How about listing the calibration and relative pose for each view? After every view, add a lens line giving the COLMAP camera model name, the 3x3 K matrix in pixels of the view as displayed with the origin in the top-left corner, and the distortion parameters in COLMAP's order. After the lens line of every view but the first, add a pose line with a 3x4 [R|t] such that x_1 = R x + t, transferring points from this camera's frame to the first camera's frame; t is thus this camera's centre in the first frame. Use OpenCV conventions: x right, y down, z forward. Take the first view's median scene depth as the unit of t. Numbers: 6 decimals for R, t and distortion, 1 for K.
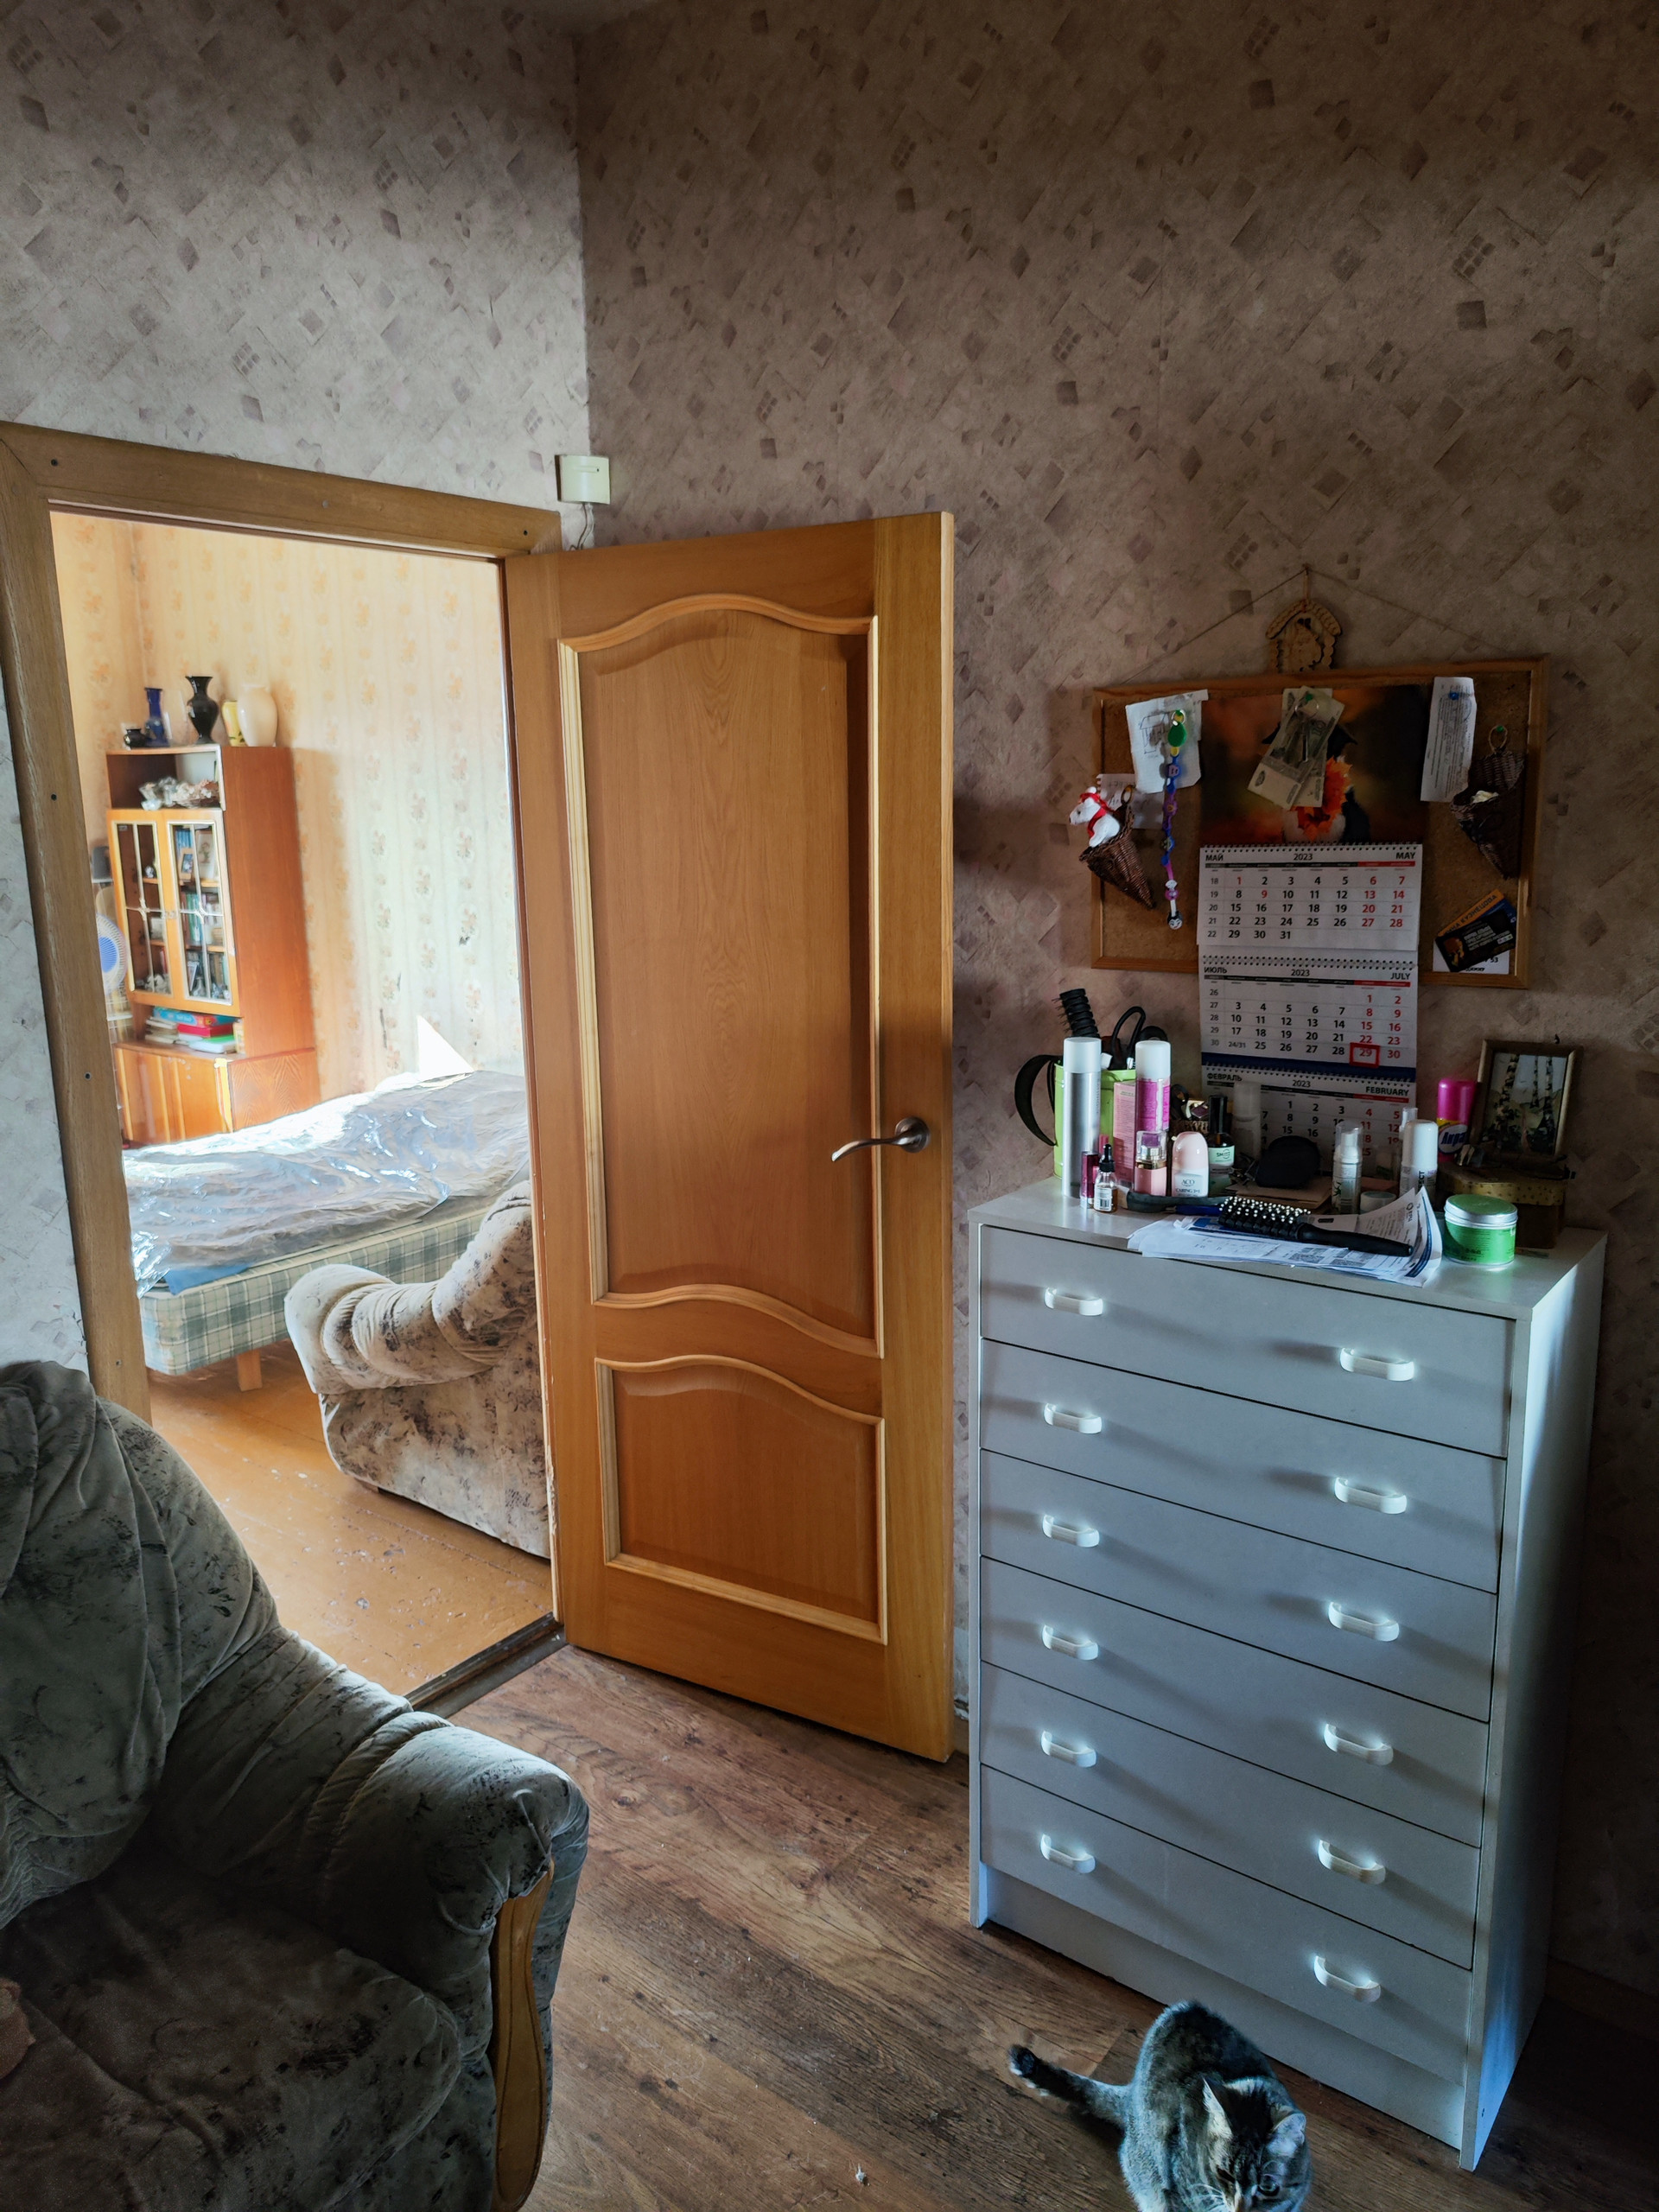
lens RADIAL K [[1540.6, 0, 819.6], [0, 1540.6, 1119.6], [0, 0, 1]] dist [0.043997, -0.029379]
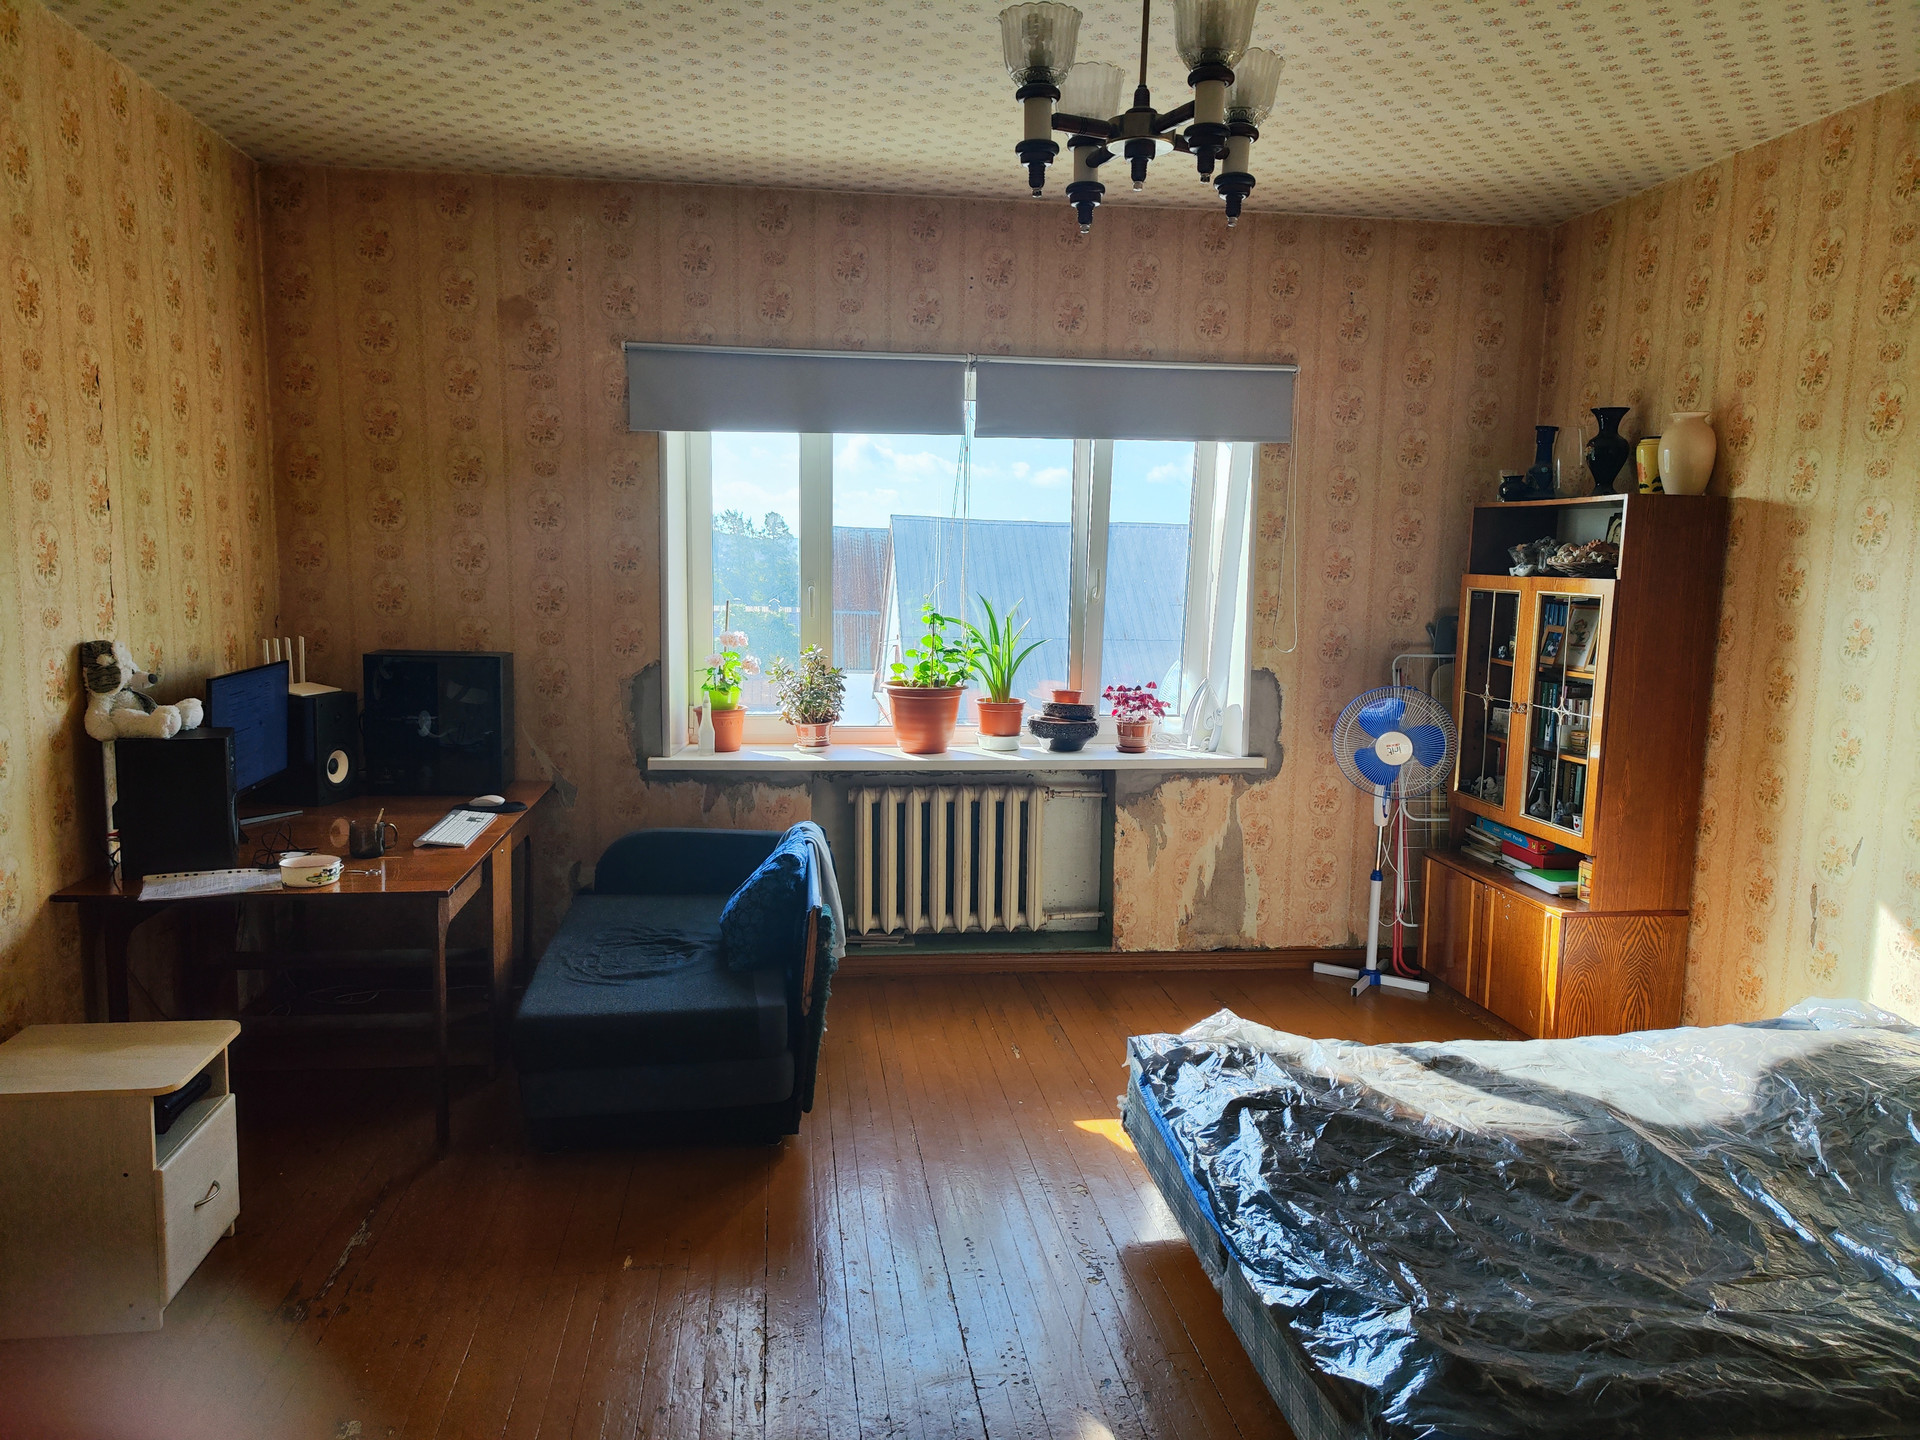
lens RADIAL K [[1337.2, 0, 964.9], [0, 1337.2, 717.3], [0, 0, 1]] dist [0.043997, -0.029379]
pose [[0.715491, 0.115802, -0.688958, -0.150537], [-0.172213, 0.984970, -0.013289, -0.070449], [0.677064, 0.128156, 0.724680, 0.319718]]
